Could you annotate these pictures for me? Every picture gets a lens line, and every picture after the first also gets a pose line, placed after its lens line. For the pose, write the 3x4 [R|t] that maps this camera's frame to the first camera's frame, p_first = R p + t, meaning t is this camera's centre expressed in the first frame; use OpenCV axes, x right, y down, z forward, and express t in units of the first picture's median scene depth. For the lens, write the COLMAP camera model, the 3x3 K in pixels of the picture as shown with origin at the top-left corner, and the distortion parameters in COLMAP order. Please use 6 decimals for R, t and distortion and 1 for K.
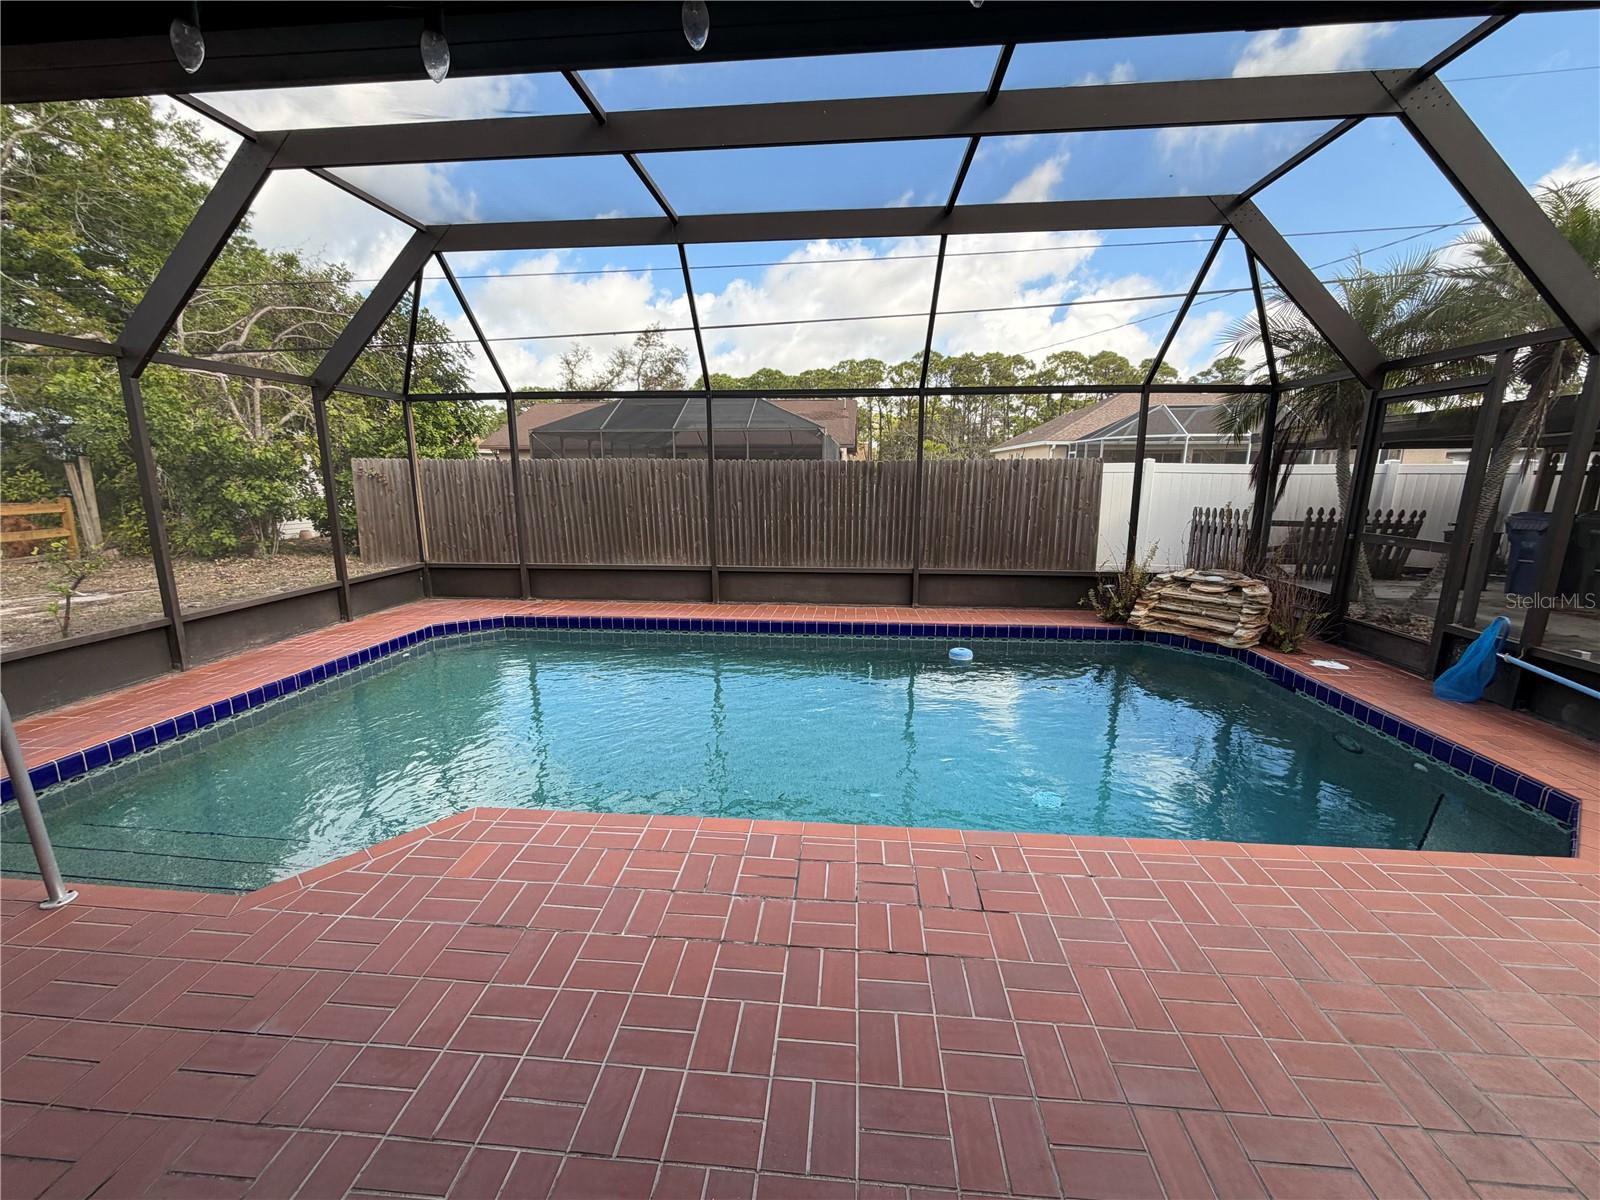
lens RADIAL K [[637.4, 0, 795.4], [0, 637.4, 596.6], [0, 0, 1]] dist [-0.000130, 0.000196]
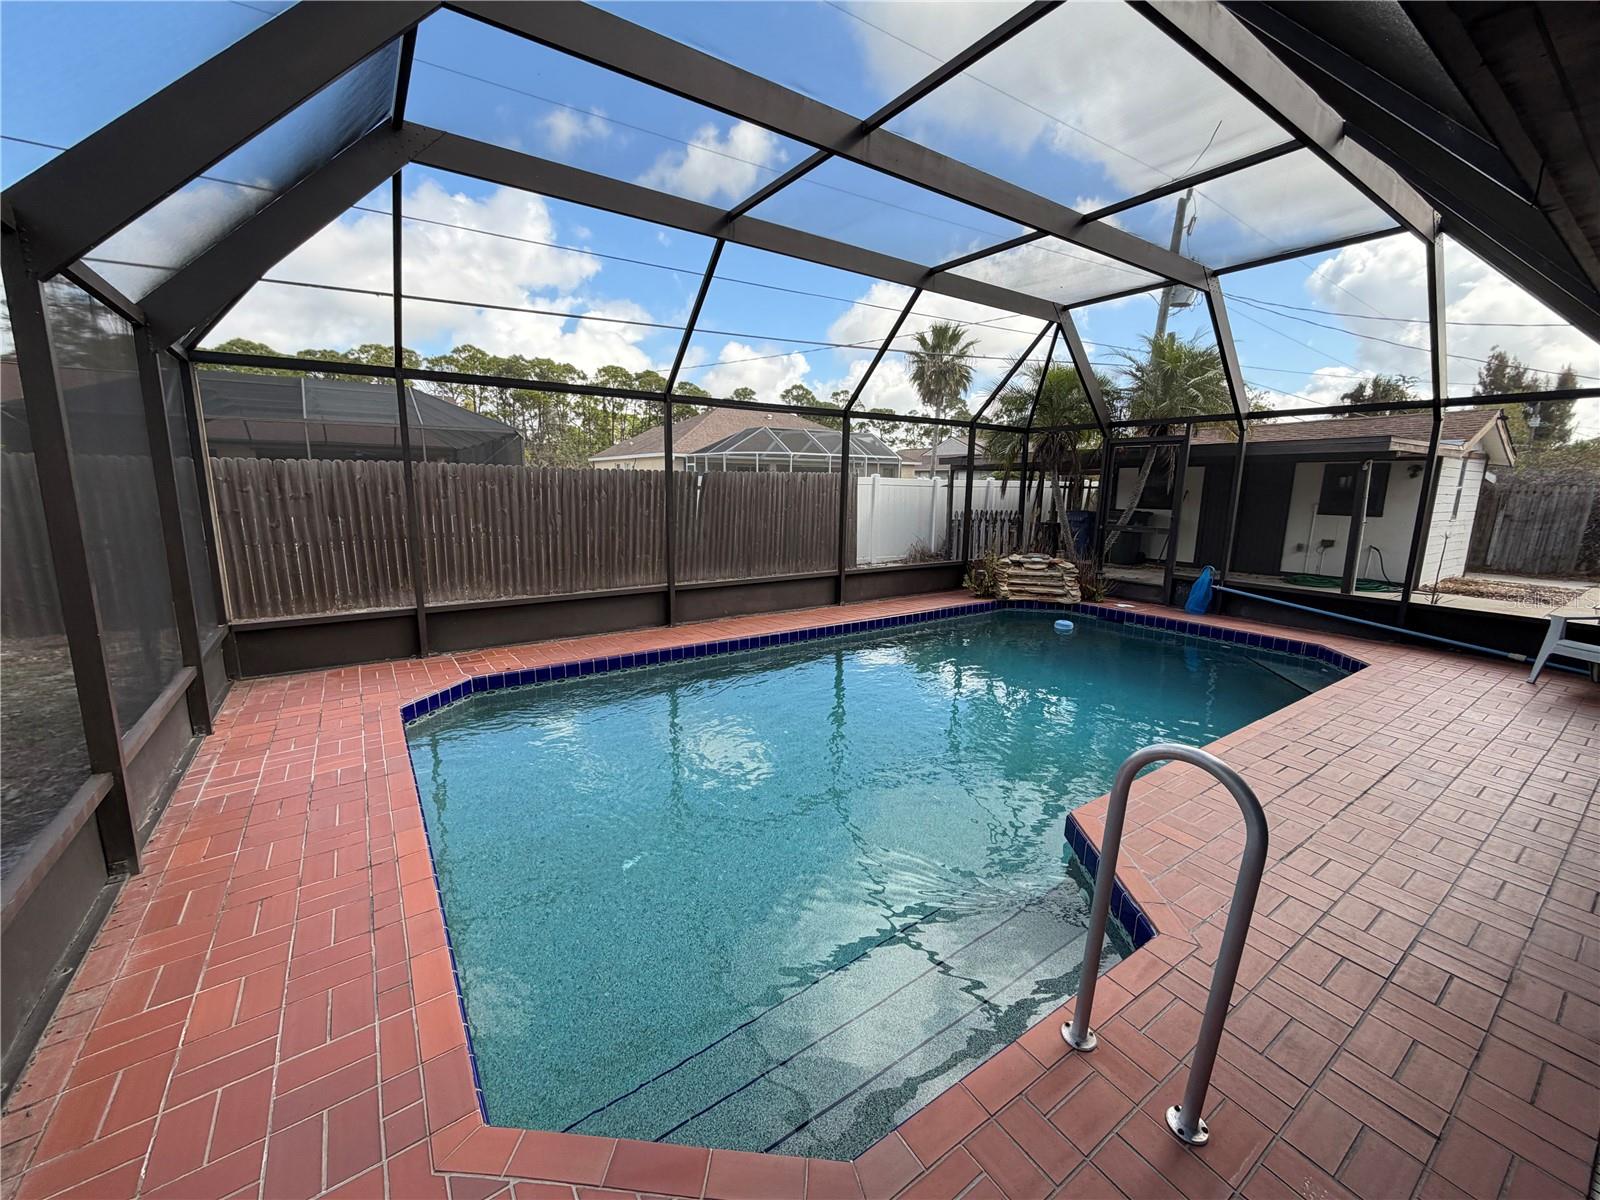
lens RADIAL K [[637.4, 0, 795.4], [0, 637.4, 596.6], [0, 0, 1]] dist [-0.000130, 0.000196]
pose [[0.769777, -0.104105, 0.629766, -0.405610], [0.111651, 0.993360, 0.027736, -0.026665], [-0.628472, 0.048964, 0.776290, 0.126772]]
